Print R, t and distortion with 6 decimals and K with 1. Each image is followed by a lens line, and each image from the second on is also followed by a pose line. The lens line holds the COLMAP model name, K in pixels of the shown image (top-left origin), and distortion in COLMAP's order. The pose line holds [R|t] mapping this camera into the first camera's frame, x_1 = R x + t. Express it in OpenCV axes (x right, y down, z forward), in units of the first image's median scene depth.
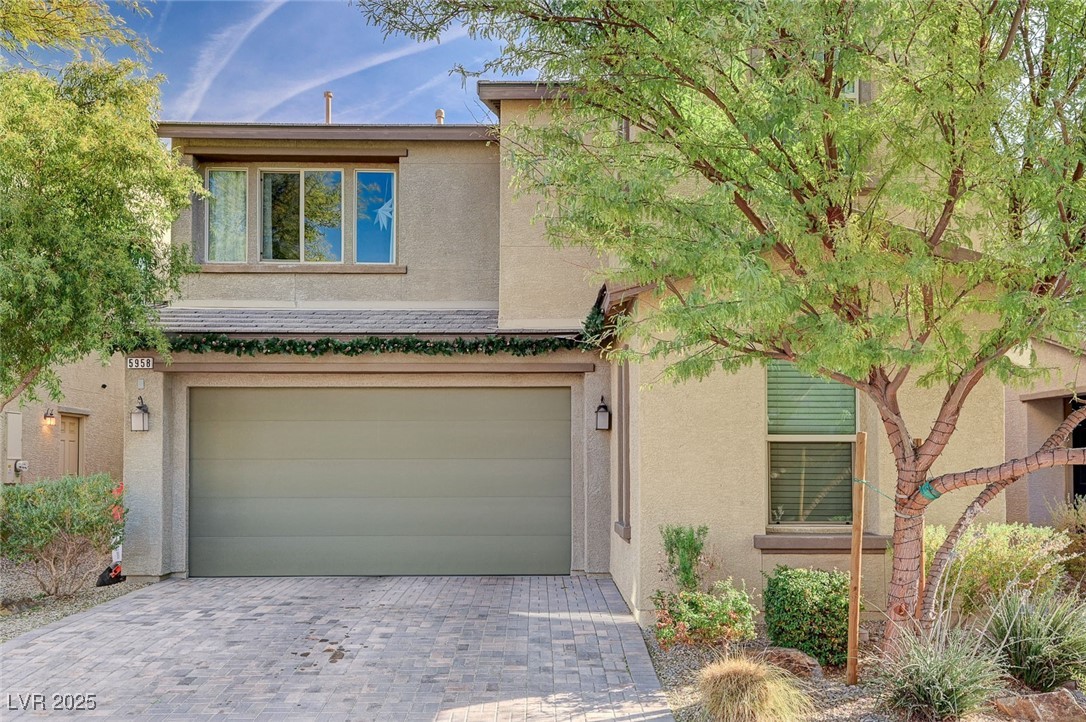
lens RADIAL K [[916.1, 0, 543.3], [0, 916.1, 334.7], [0, 0, 1]] dist [0.032887, -0.003544]
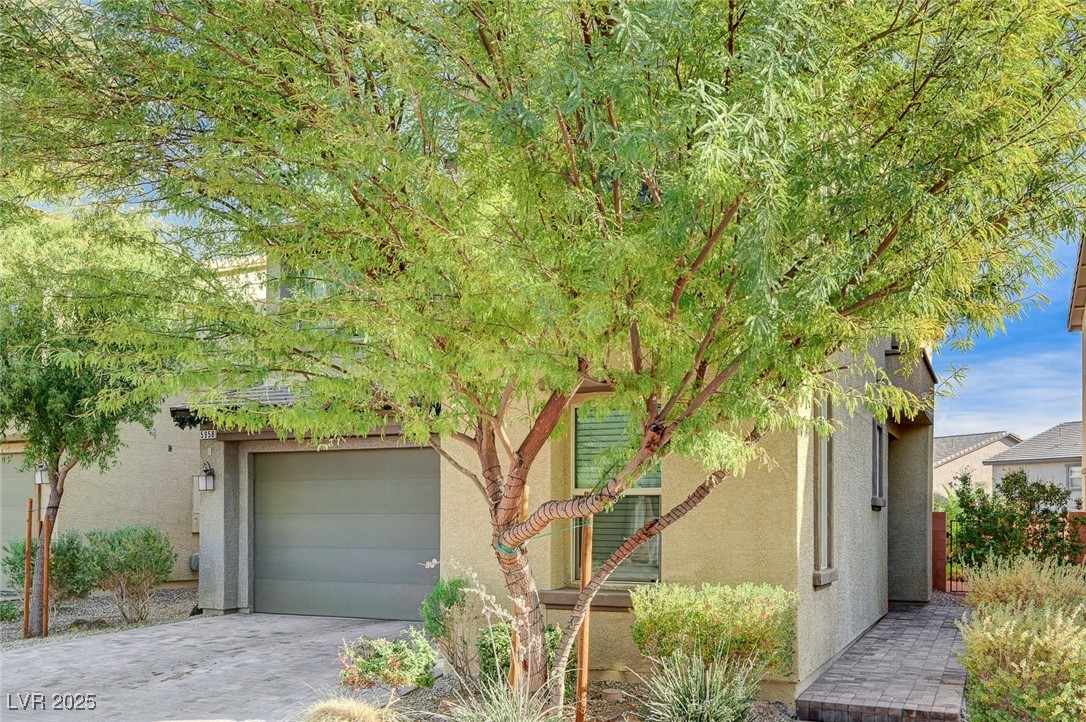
lens RADIAL K [[942.2, 0, 542.8], [0, 942.2, 390.6], [0, 0, 1]] dist [-0.004463, -0.004681]
pose [[0.909218, -0.055322, -0.412628, 0.520345], [0.058237, 0.998288, -0.005520, 0.006021], [0.412226, -0.019011, 0.910883, 0.057173]]
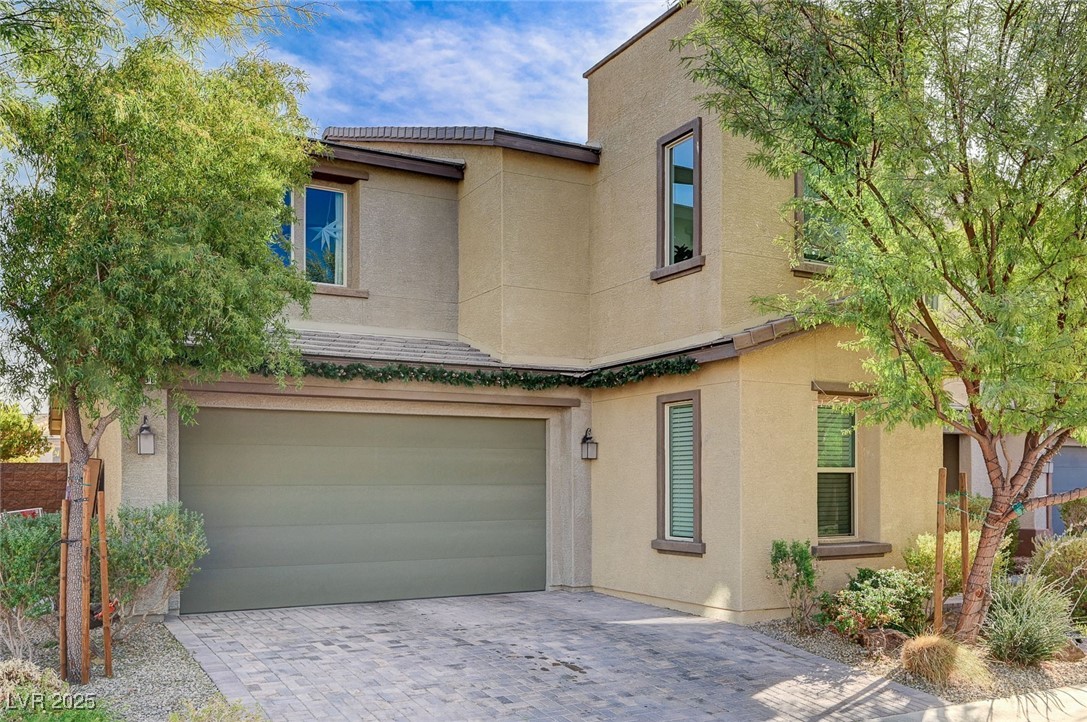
lens RADIAL K [[910.9, 0, 543.5], [0, 910.9, 361.0], [0, 0, 1]] dist [-0.002346, -0.000754]
pose [[0.886423, 0.060315, 0.458929, -0.541657], [-0.063203, 0.997959, -0.009081, -0.002426], [-0.458540, -0.020956, 0.888427, 0.042907]]
